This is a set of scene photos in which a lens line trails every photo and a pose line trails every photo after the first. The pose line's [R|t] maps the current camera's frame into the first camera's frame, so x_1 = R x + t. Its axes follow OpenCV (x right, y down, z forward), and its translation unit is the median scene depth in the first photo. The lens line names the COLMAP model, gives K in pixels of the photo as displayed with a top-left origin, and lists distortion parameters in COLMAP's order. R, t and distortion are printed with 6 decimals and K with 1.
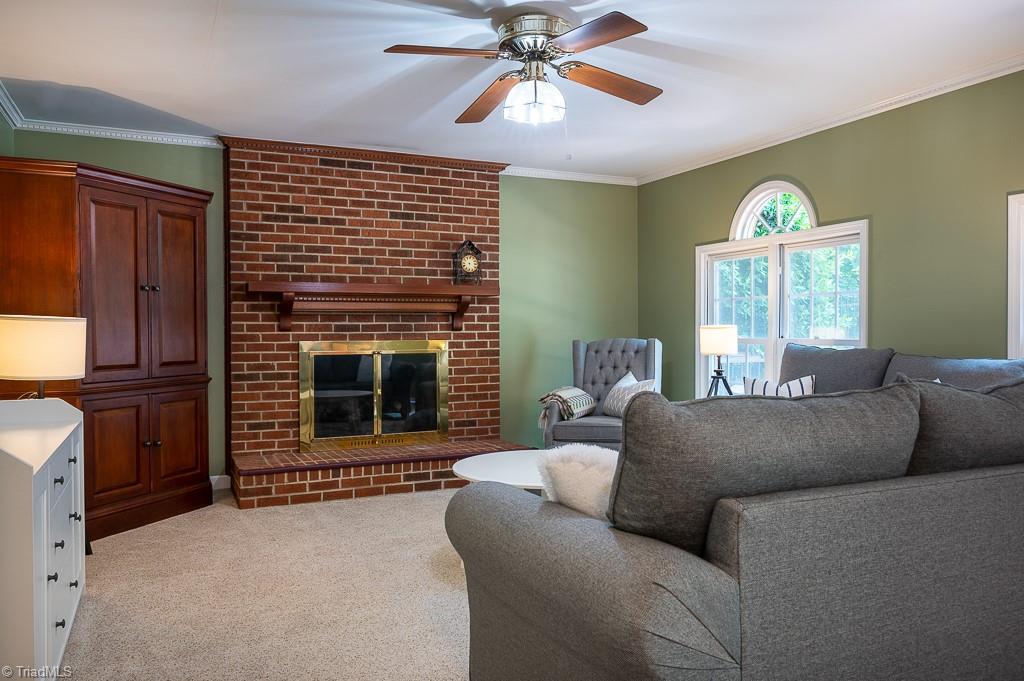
lens RADIAL K [[759.7, 0, 513.4], [0, 759.7, 341.2], [0, 0, 1]] dist [0.000704, 0.000034]
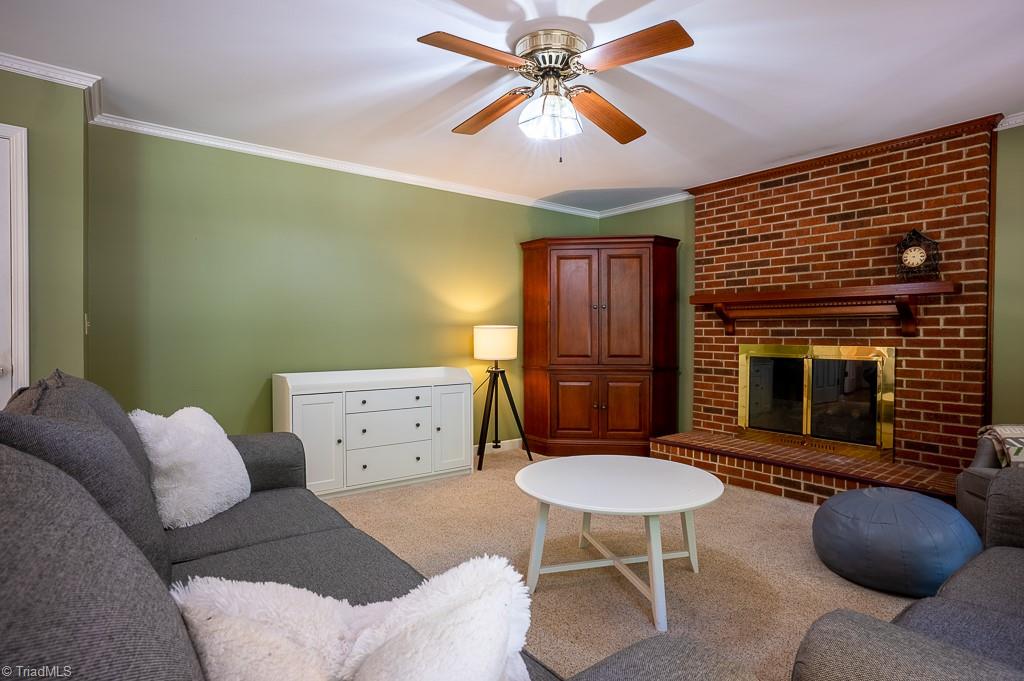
lens RADIAL K [[538.4, 0, 515.0], [0, 538.4, 336.3], [0, 0, 1]] dist [-0.001237, 0.001288]
pose [[0.233950, 0.011077, -0.972186, 0.433387], [-0.018535, 0.999804, 0.006931, -0.010629], [0.972072, 0.016398, 0.234110, 0.446790]]
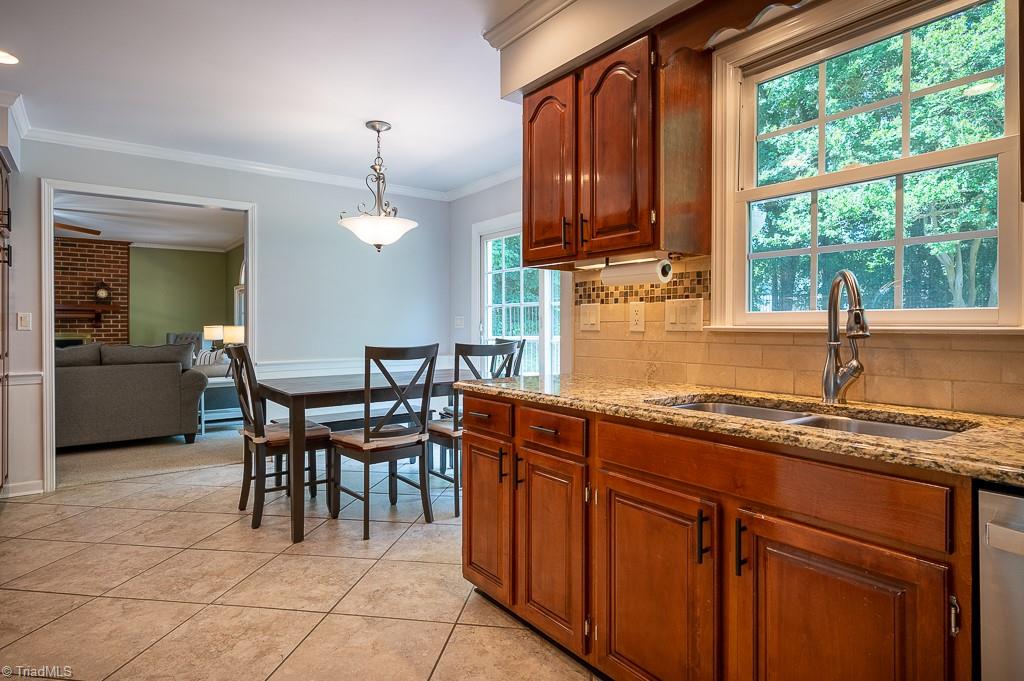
lens RADIAL K [[578.7, 0, 513.8], [0, 578.7, 335.2], [0, 0, 1]] dist [0.002339, 0.000585]
pose [[0.980930, -0.000420, 0.194363, 0.711872], [0.004575, 0.999771, -0.020928, 0.042751], [-0.194309, 0.021419, 0.980706, -0.683636]]
